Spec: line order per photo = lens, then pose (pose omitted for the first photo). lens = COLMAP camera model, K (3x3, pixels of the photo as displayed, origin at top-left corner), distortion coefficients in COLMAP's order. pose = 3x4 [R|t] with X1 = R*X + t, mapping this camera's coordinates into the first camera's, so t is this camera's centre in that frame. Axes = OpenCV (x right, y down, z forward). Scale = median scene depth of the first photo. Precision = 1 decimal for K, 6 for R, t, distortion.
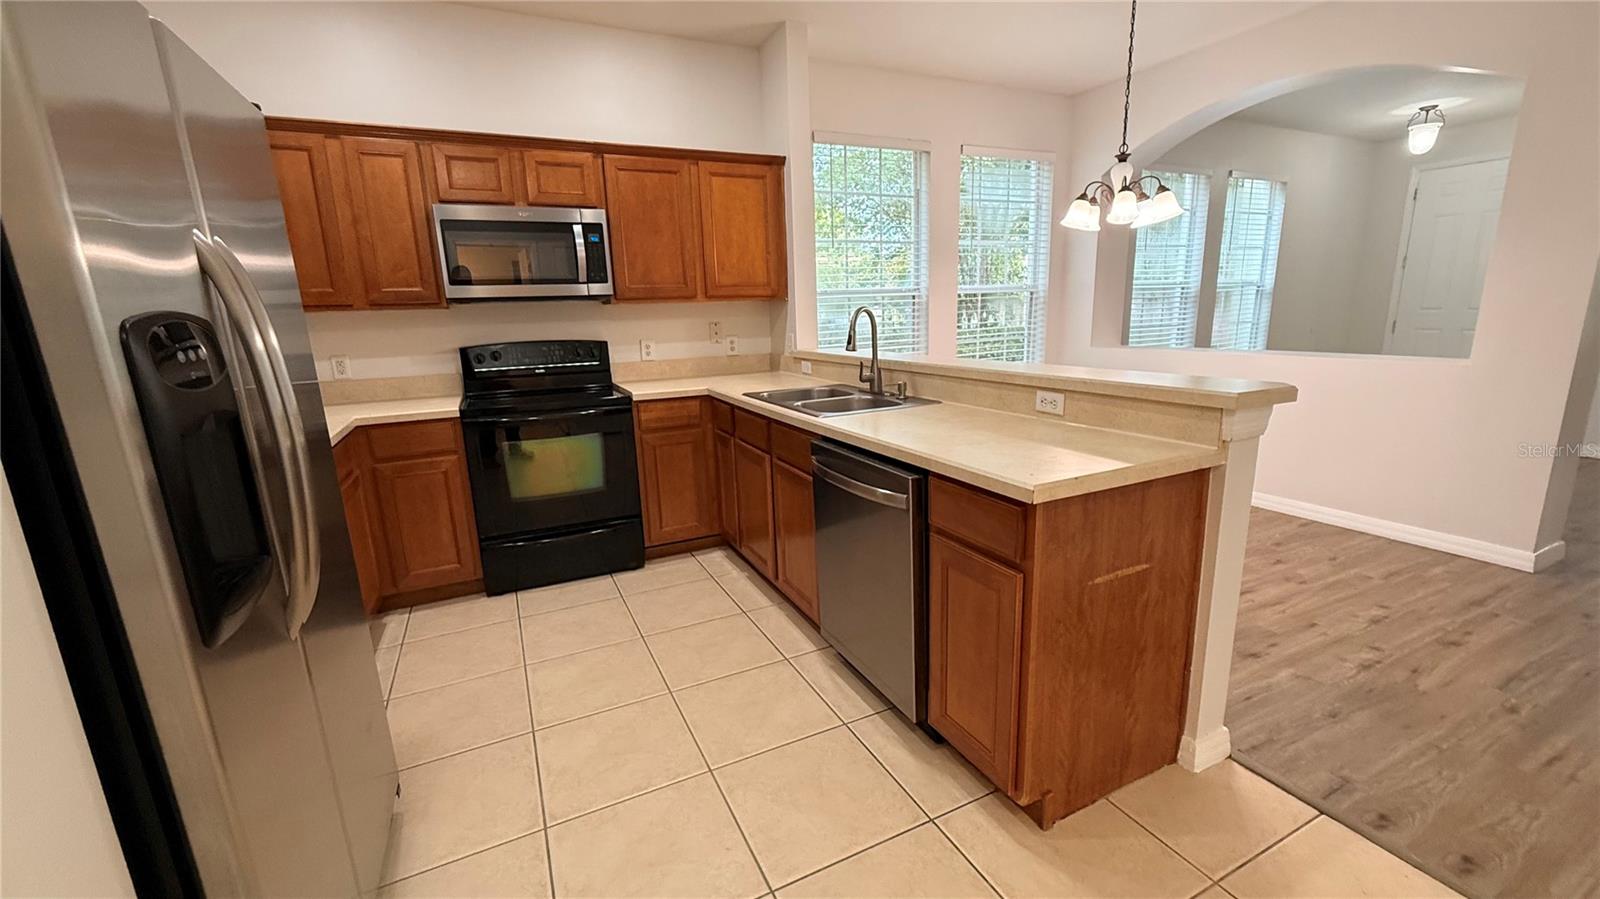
lens RADIAL K [[644.3, 0, 806.1], [0, 644.3, 452.5], [0, 0, 1]] dist [-0.001116, 0.000170]
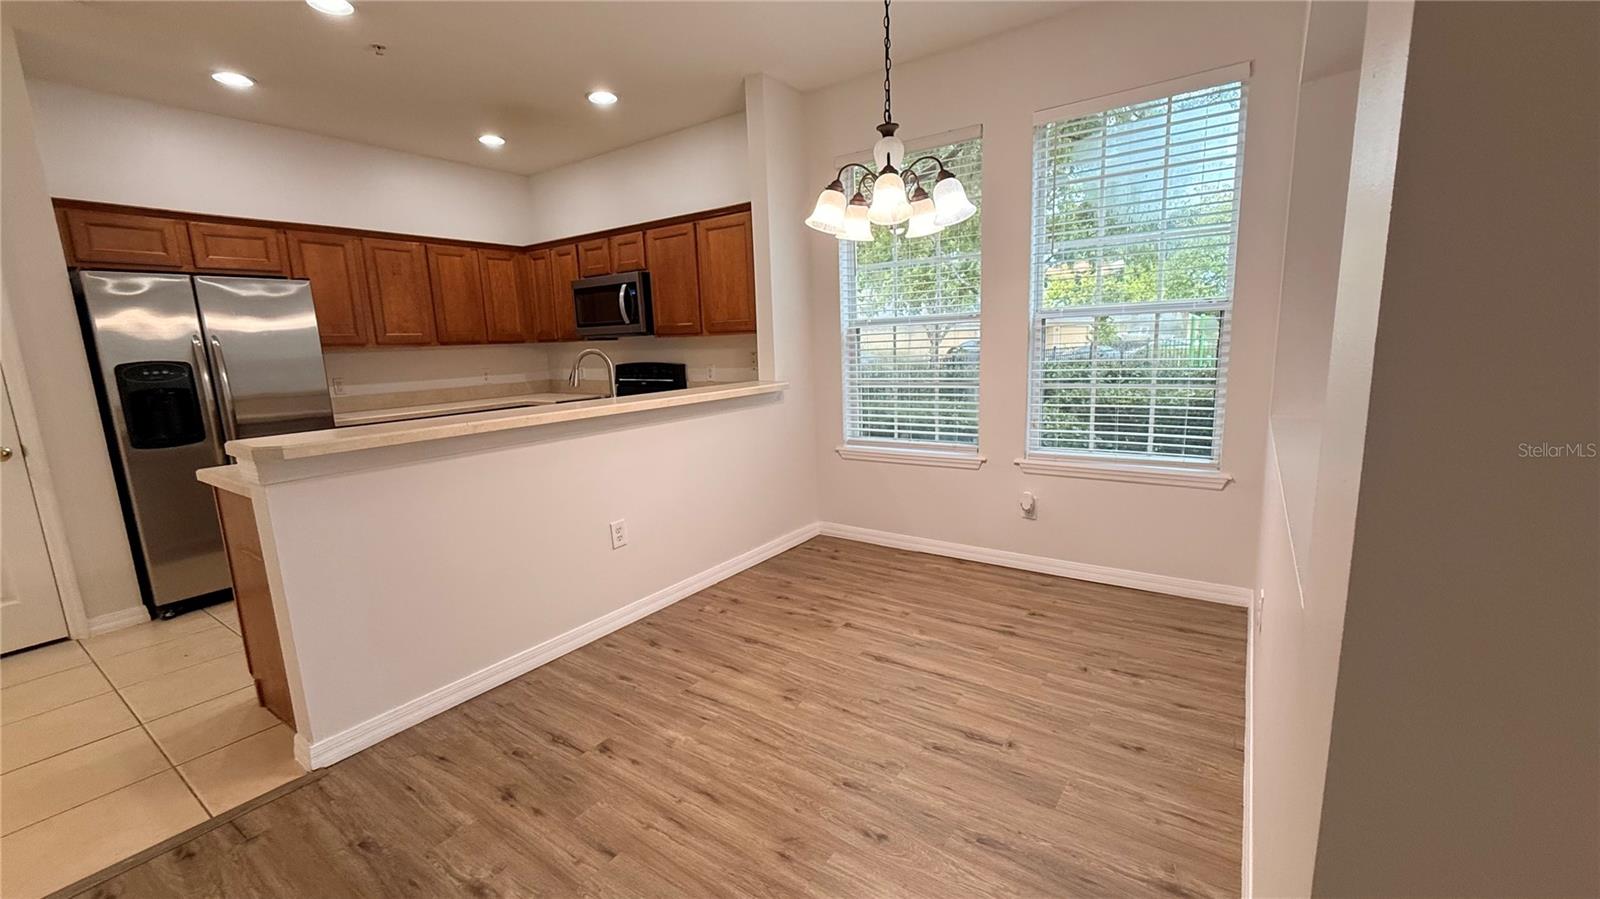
lens RADIAL K [[644.3, 0, 806.1], [0, 644.3, 452.5], [0, 0, 1]] dist [-0.001116, 0.000170]
pose [[0.482134, 0.167783, -0.859881, 1.081498], [-0.173811, 0.980299, 0.093823, -0.177919], [0.858683, 0.104222, 0.501799, 0.629213]]
